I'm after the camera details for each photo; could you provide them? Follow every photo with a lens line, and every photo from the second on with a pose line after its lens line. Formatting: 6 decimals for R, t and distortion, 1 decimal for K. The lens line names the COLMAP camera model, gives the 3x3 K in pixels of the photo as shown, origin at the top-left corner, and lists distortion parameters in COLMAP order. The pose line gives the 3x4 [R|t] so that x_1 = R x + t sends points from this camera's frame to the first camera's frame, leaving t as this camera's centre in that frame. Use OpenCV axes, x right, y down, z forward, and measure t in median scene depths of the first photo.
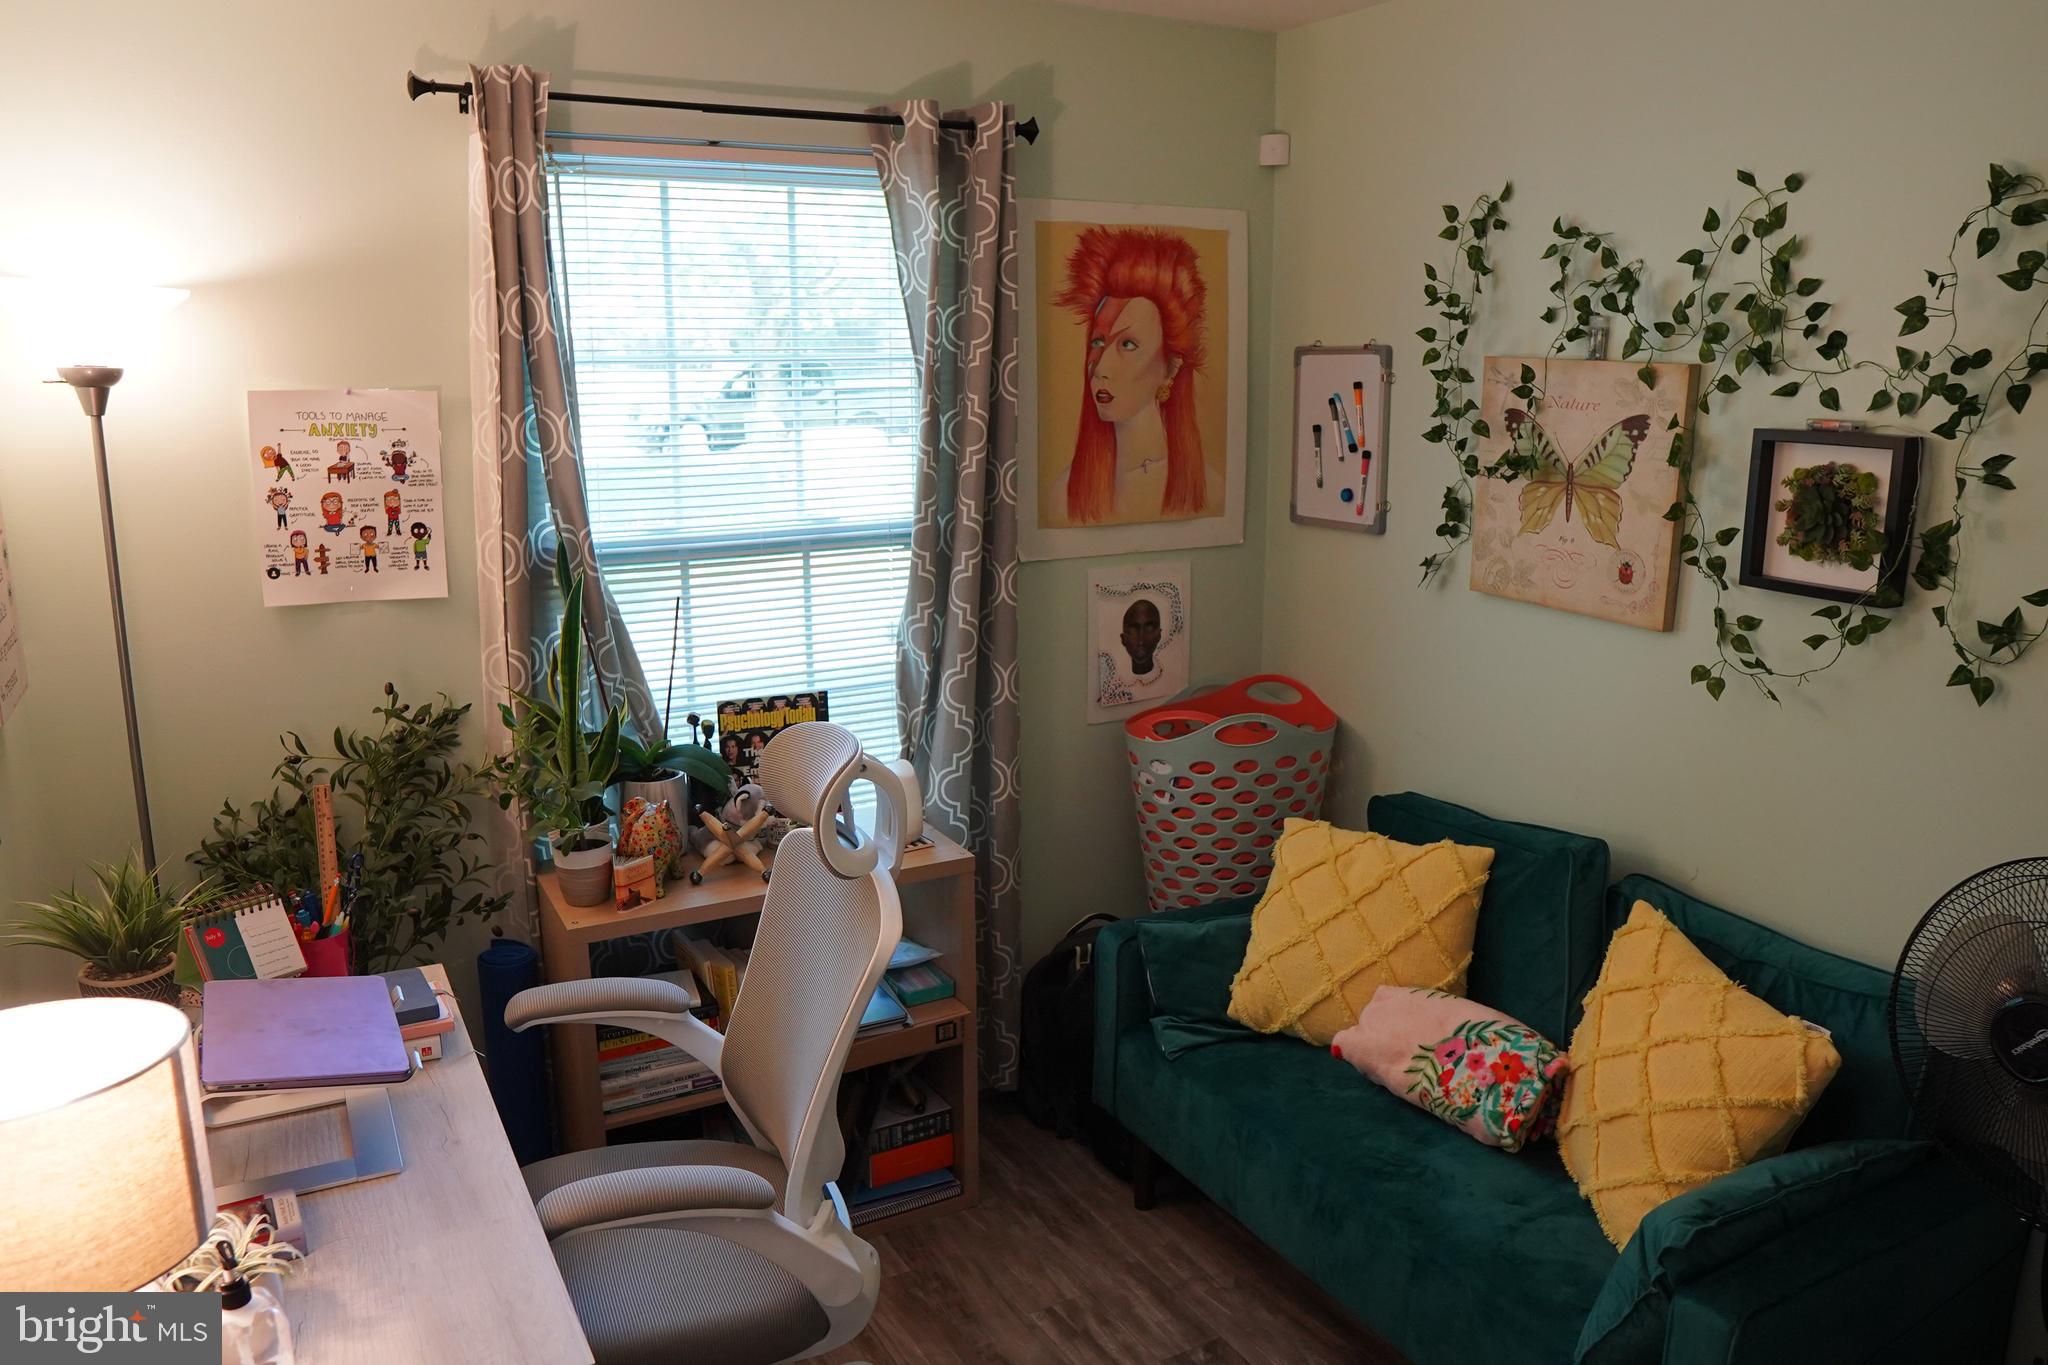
lens RADIAL K [[1449.2, 0, 1029.7], [0, 1449.2, 680.5], [0, 0, 1]] dist [-0.112813, 0.077895]
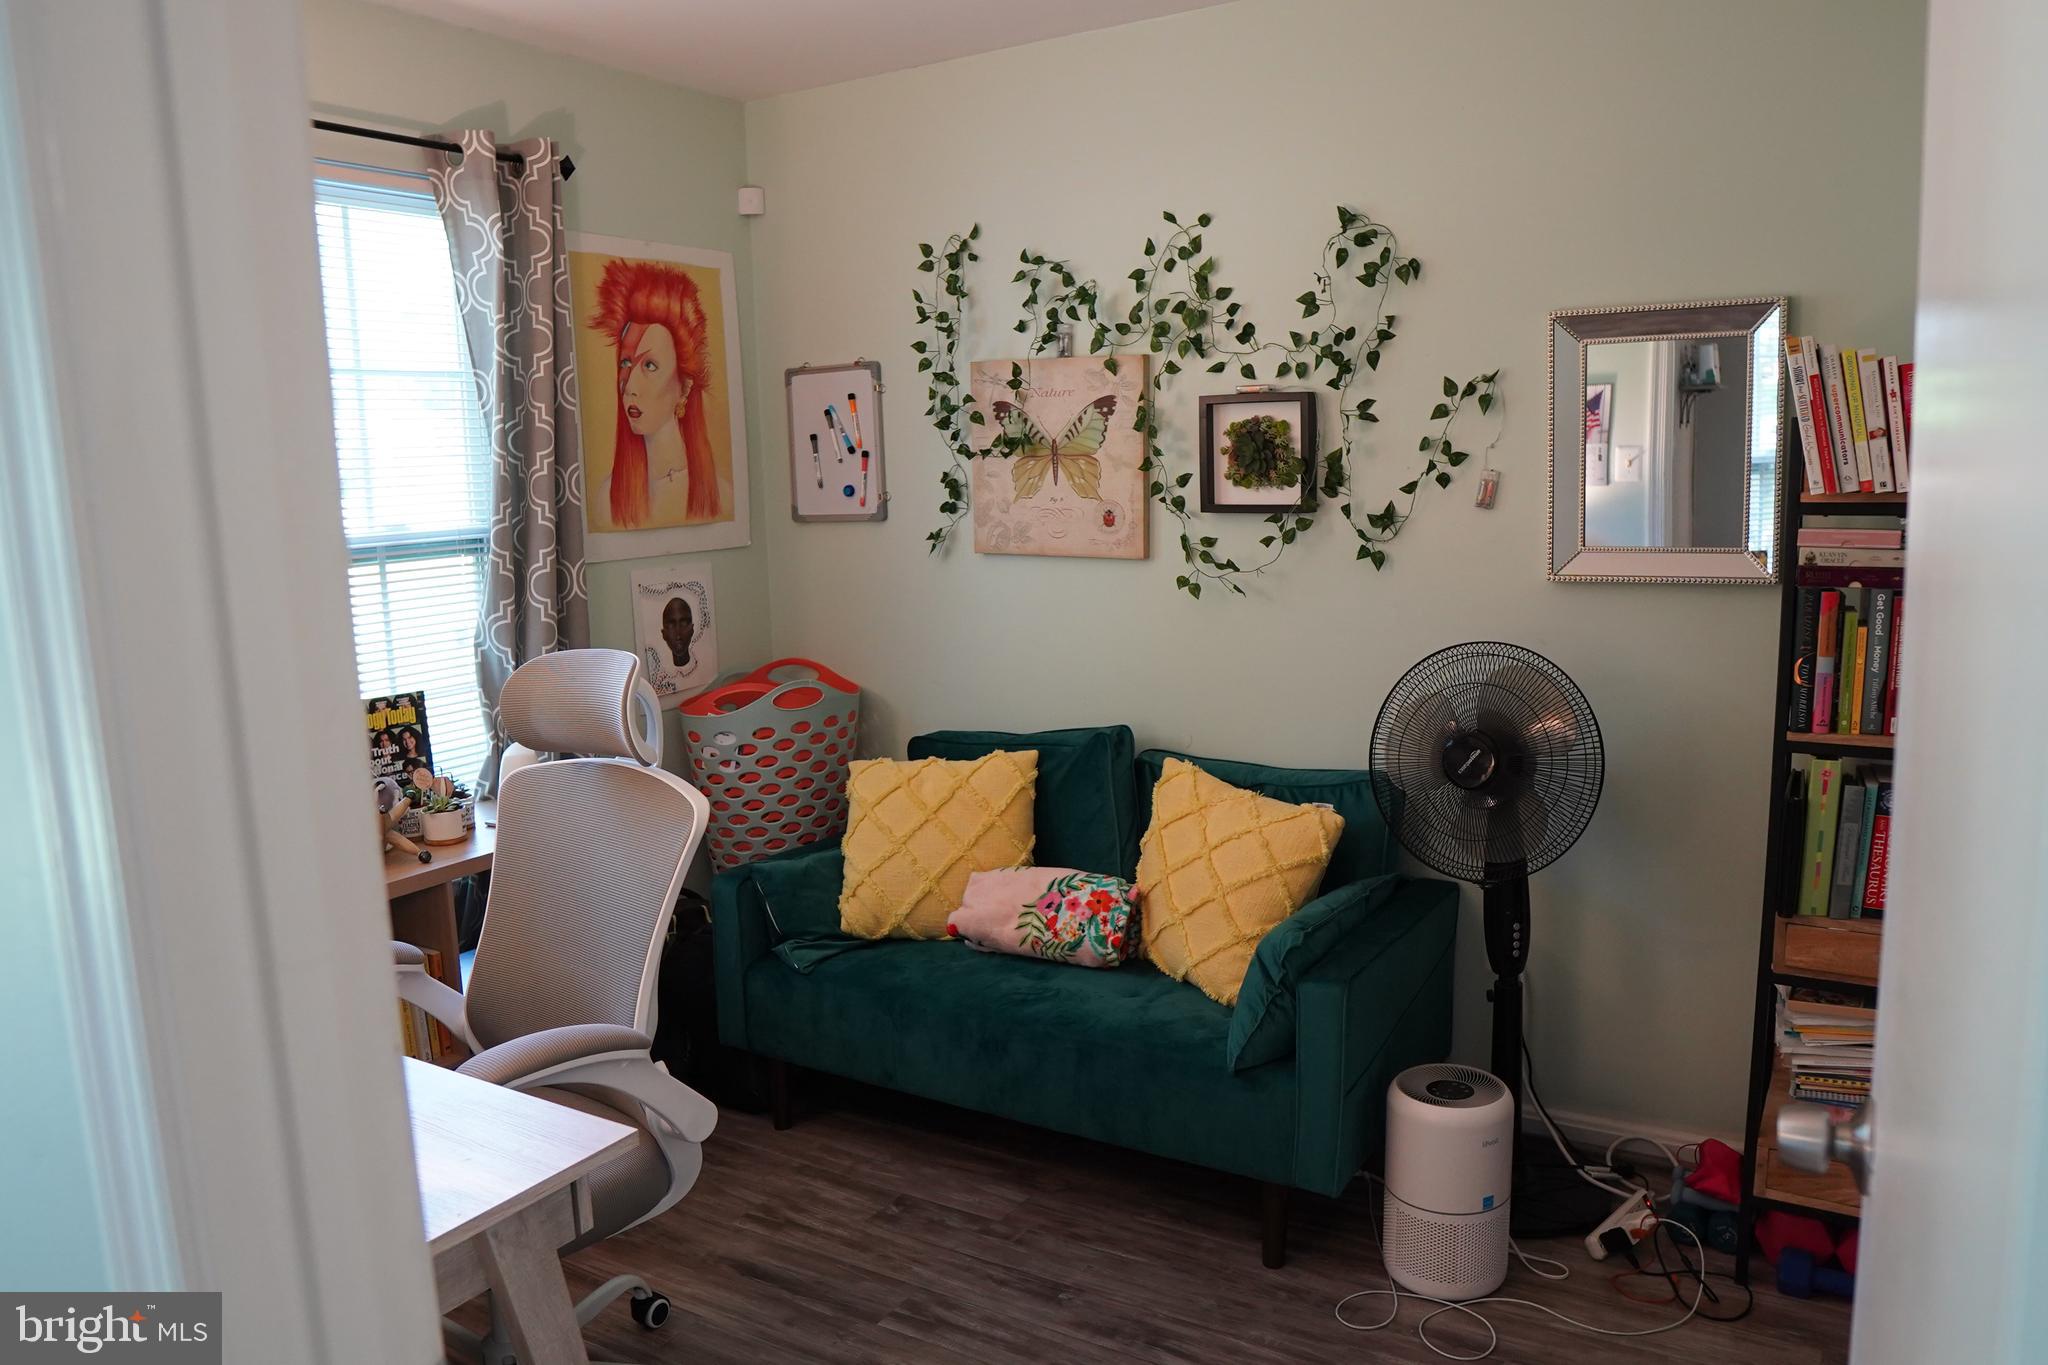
lens RADIAL K [[1455.2, 0, 1020.5], [0, 1455.2, 673.0], [0, 0, 1]] dist [-0.107578, 0.072787]
pose [[0.871966, -0.094572, 0.480345, -0.270722], [0.133742, 0.989858, -0.047893, 0.105378], [-0.470944, 0.106003, 0.875771, -0.092041]]
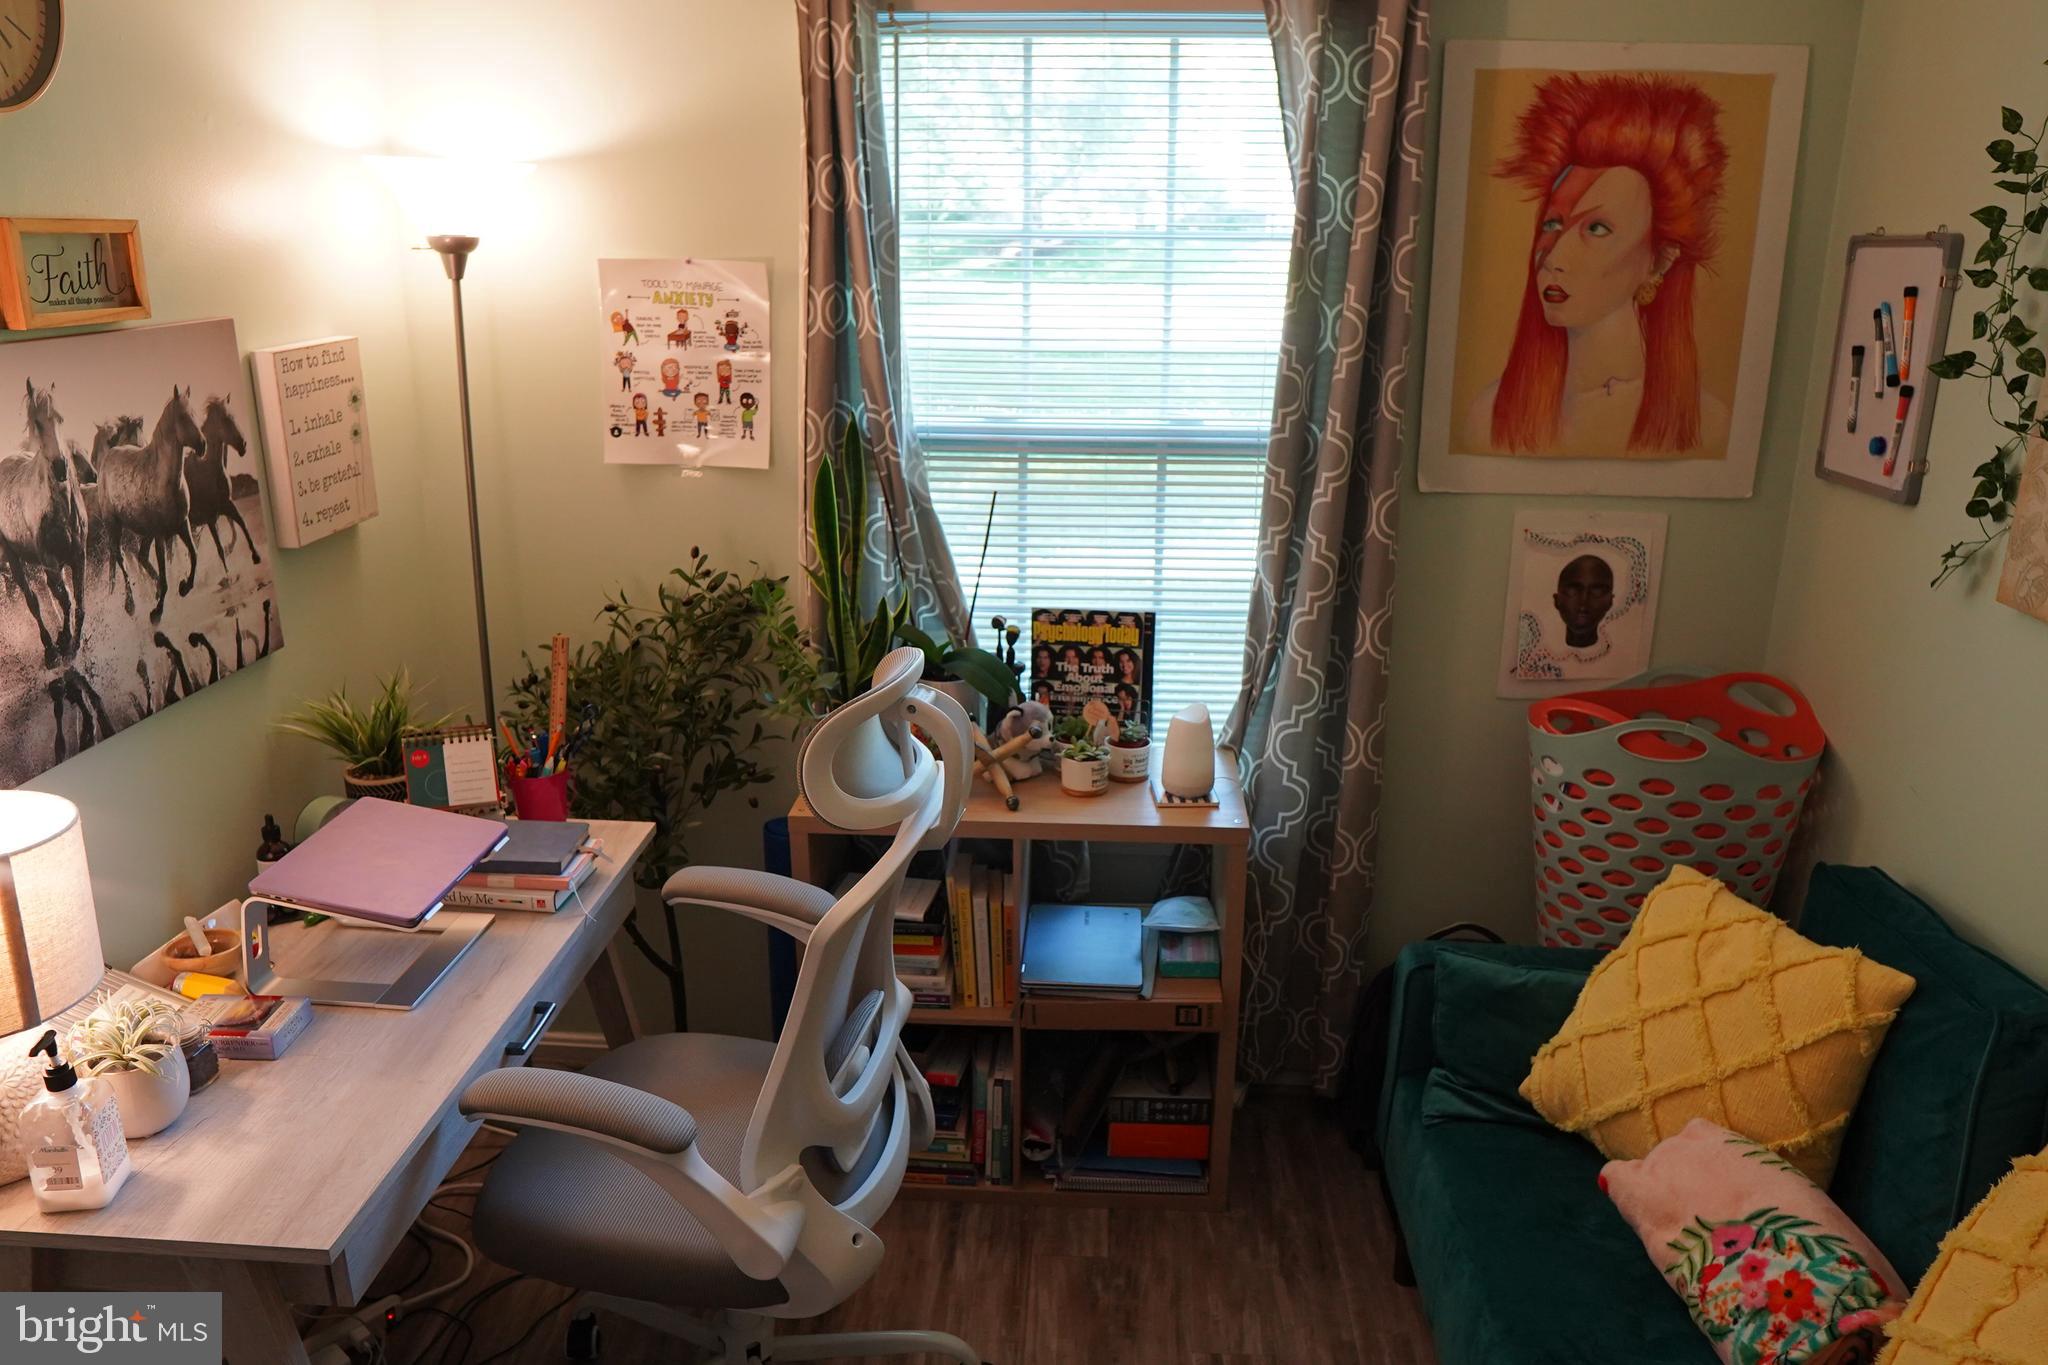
lens RADIAL K [[1449.2, 0, 1029.7], [0, 1449.2, 680.5], [0, 0, 1]] dist [-0.112813, 0.077895]
pose [[0.846621, 0.164339, -0.506187, 0.268807], [-0.124423, 0.985891, 0.111977, -0.044371], [0.517447, -0.031821, 0.855124, 0.200701]]
